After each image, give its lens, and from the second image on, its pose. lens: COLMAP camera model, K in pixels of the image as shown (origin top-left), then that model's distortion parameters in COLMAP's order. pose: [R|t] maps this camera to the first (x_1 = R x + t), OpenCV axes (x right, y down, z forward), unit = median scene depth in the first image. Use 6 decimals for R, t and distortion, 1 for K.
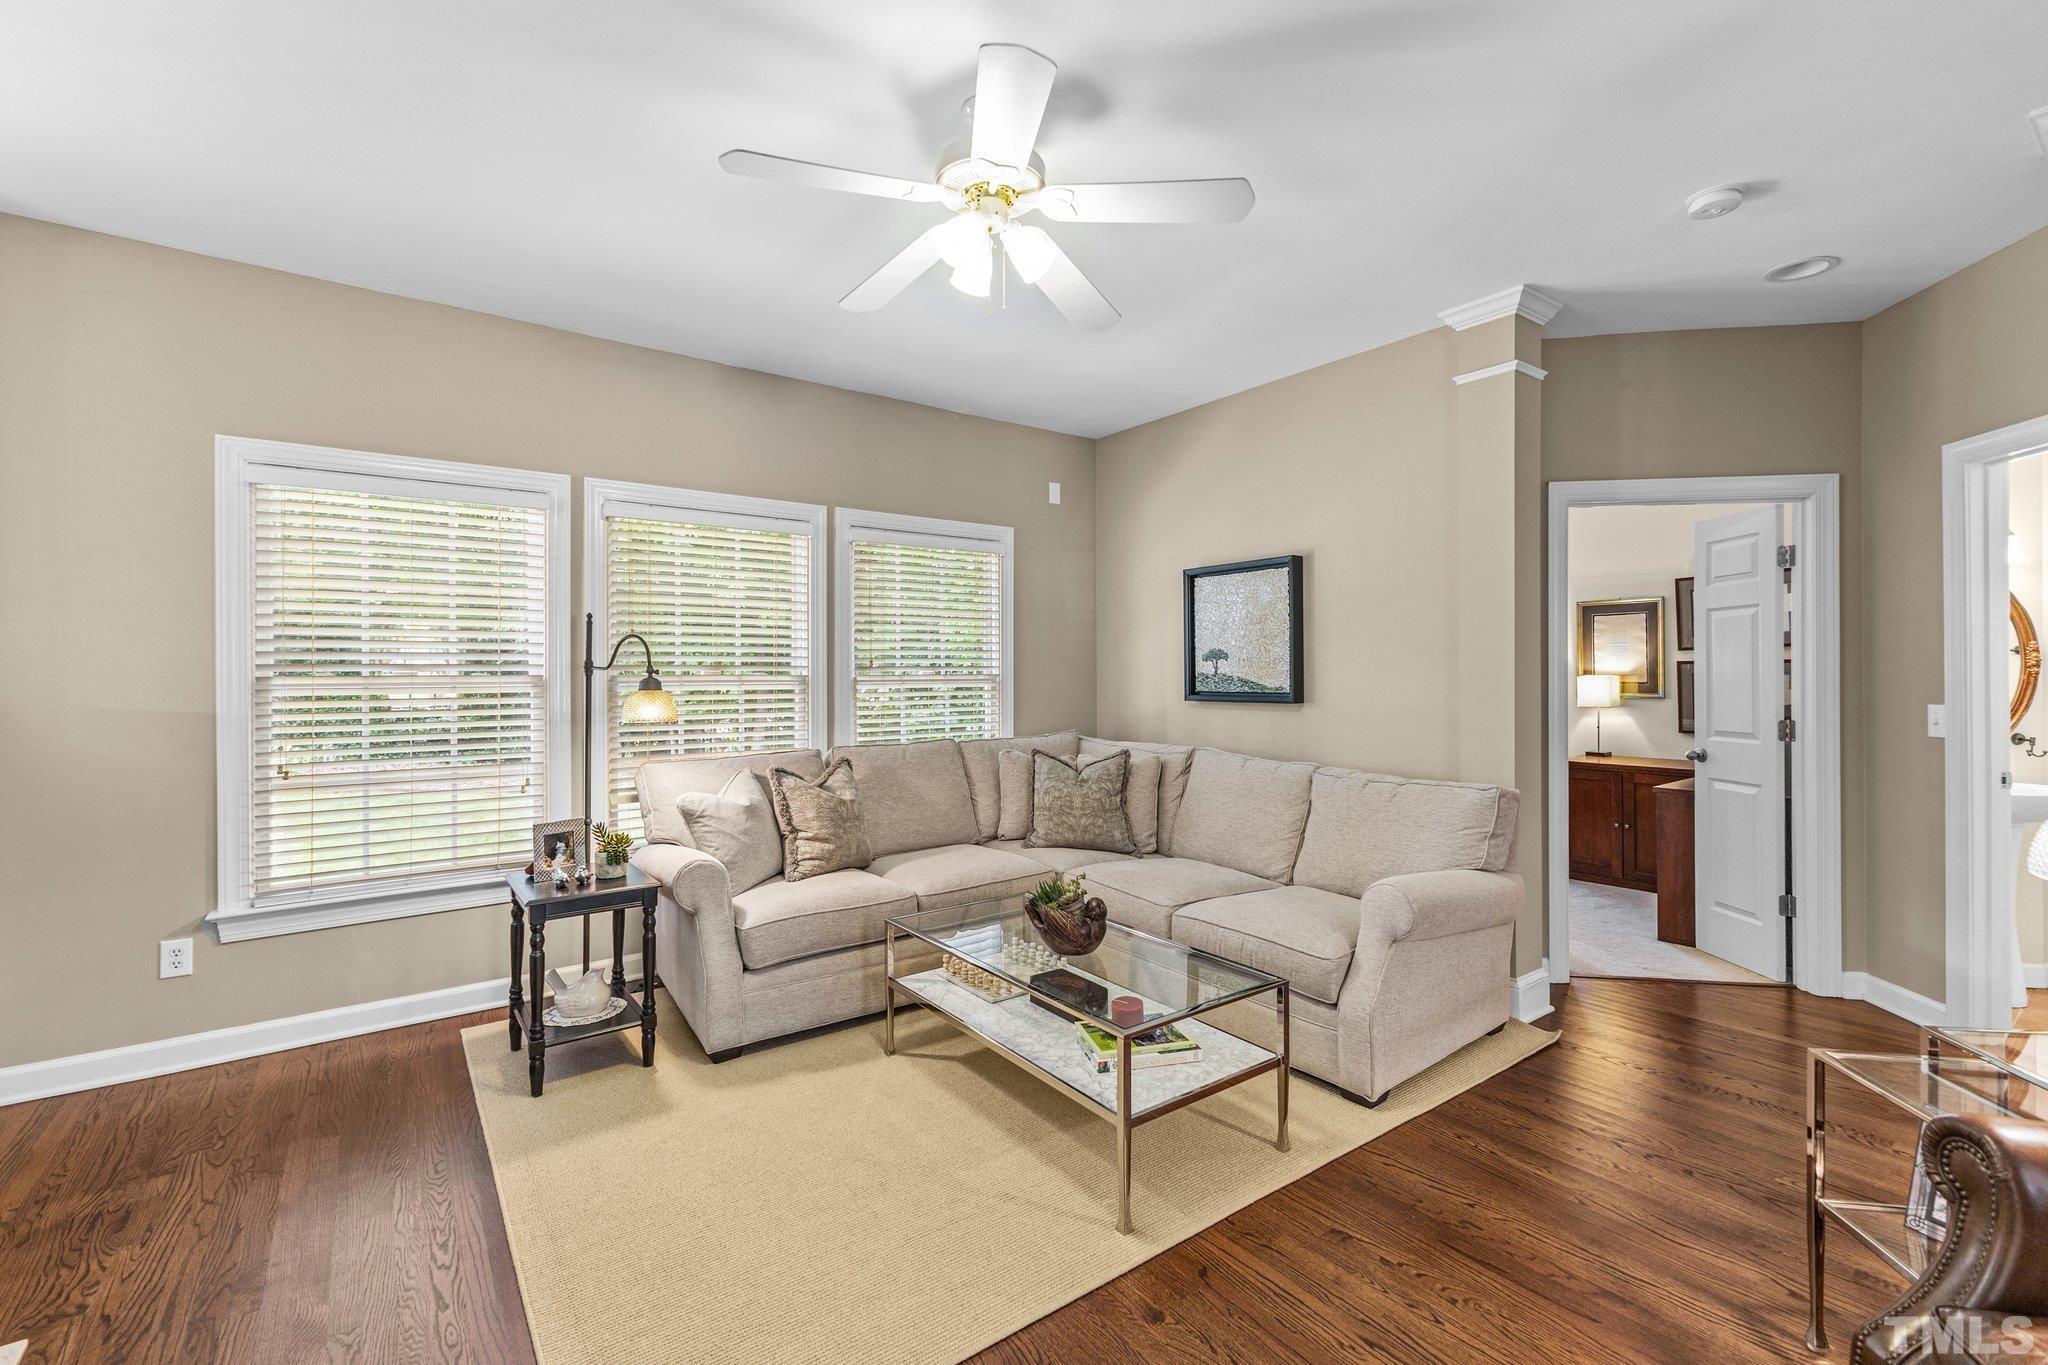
lens RADIAL K [[887.8, 0, 1028.6], [0, 887.8, 676.8], [0, 0, 1]] dist [0.005174, -0.000163]
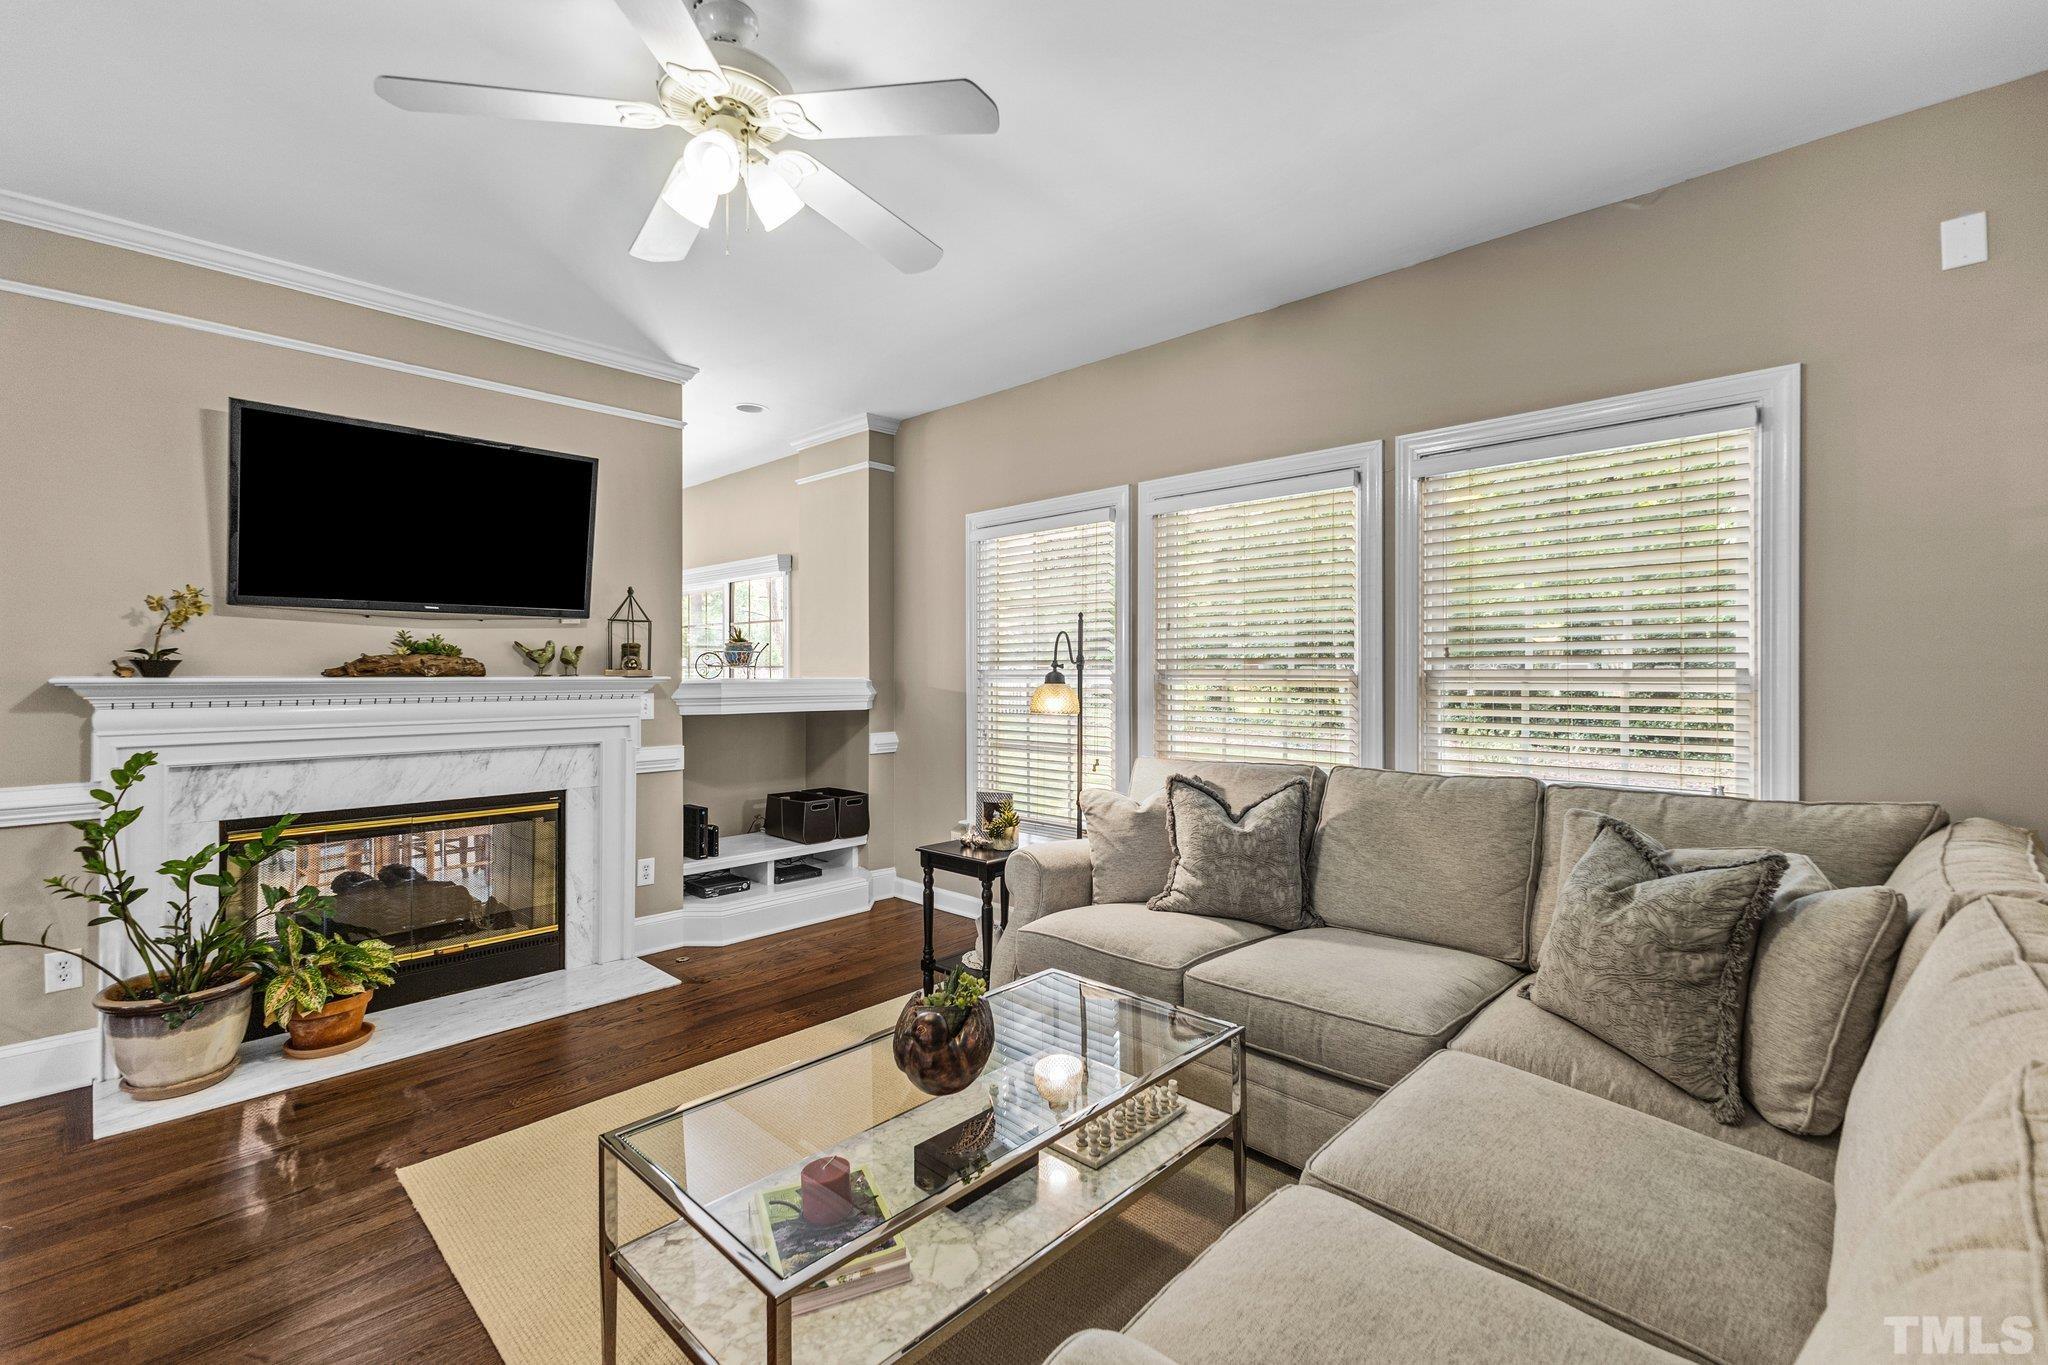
lens RADIAL K [[887.8, 0, 1028.6], [0, 887.8, 676.8], [0, 0, 1]] dist [0.005174, -0.000163]
pose [[0.174583, 0.011325, -0.984577, 0.447099], [-0.002661, 0.999936, 0.011030, -0.003466], [0.984639, 0.000694, 0.174602, 0.586968]]
